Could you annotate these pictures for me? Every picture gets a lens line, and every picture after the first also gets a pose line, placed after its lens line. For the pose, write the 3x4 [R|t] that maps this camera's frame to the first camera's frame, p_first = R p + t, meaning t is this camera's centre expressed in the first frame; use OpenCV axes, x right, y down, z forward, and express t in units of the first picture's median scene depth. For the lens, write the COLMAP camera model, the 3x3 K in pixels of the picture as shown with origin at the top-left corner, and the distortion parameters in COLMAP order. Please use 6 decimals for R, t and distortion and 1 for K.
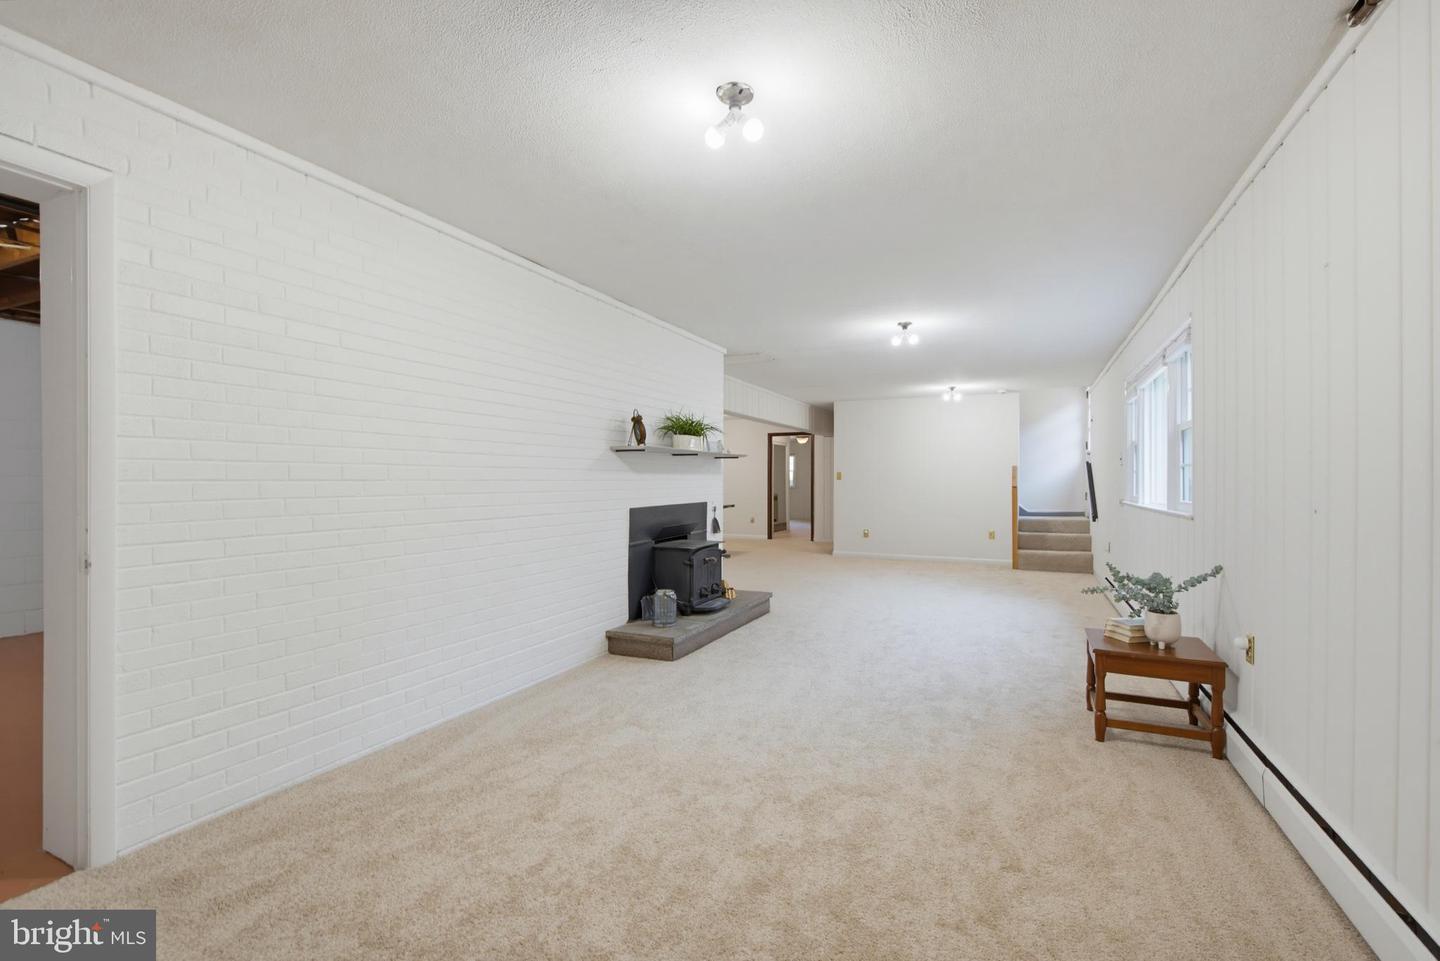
lens RADIAL K [[649.6, 0, 721.3], [0, 649.6, 479.5], [0, 0, 1]] dist [0.002248, -0.001511]
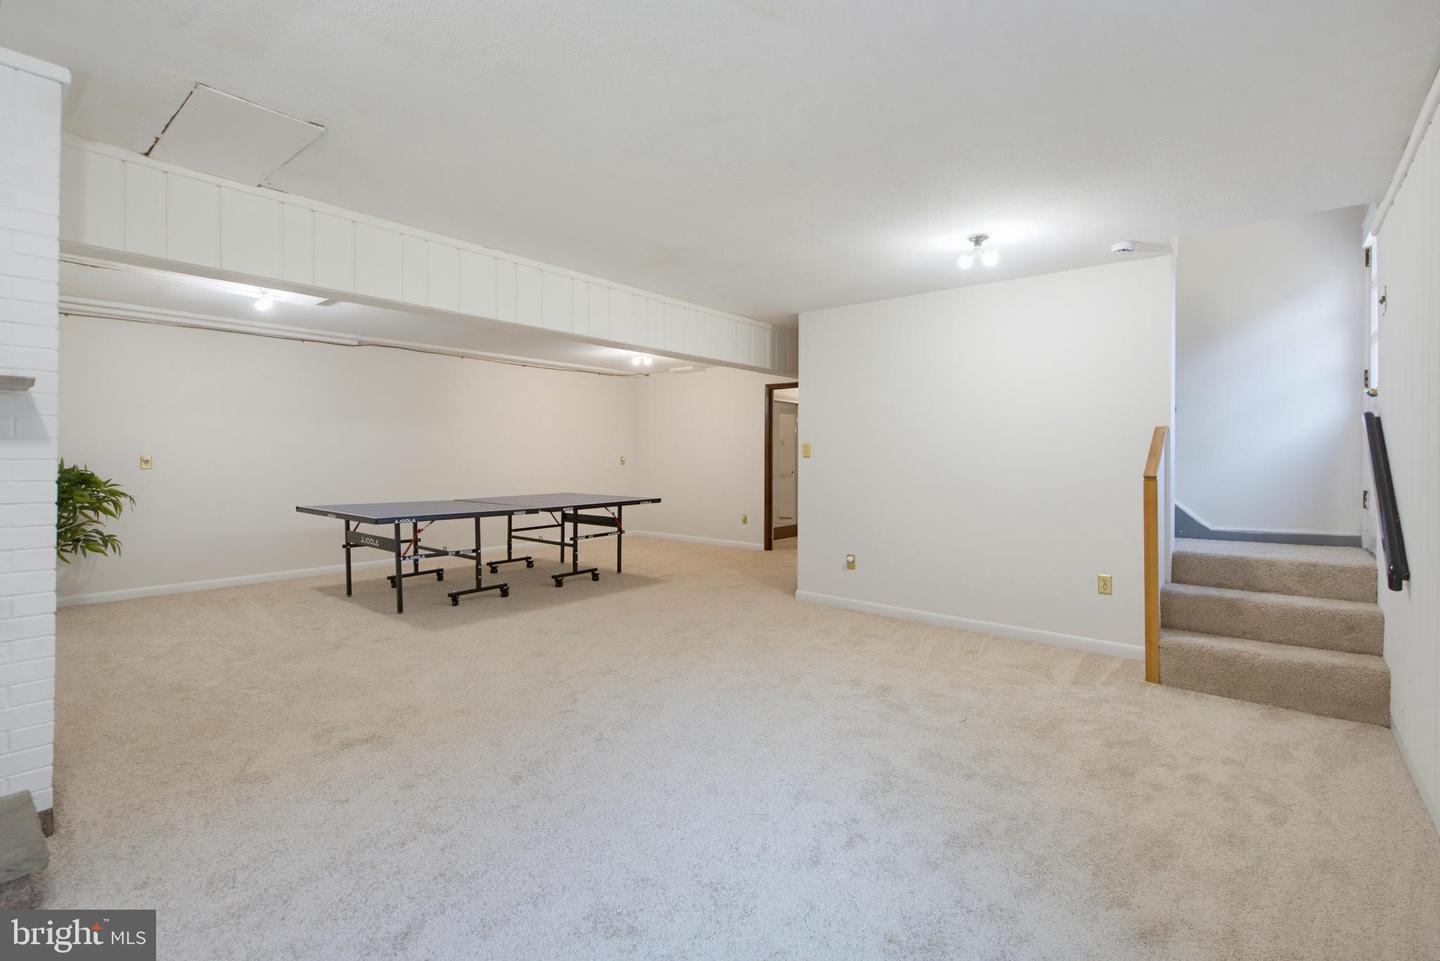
lens RADIAL K [[649.6, 0, 741.0], [0, 649.6, 452.6], [0, 0, 1]] dist [0.002248, -0.001511]
pose [[0.967817, -0.000189, -0.251655, 0.292852], [-0.001299, 0.999983, -0.005744, -0.000632], [0.251651, 0.005886, 0.967800, 0.520767]]
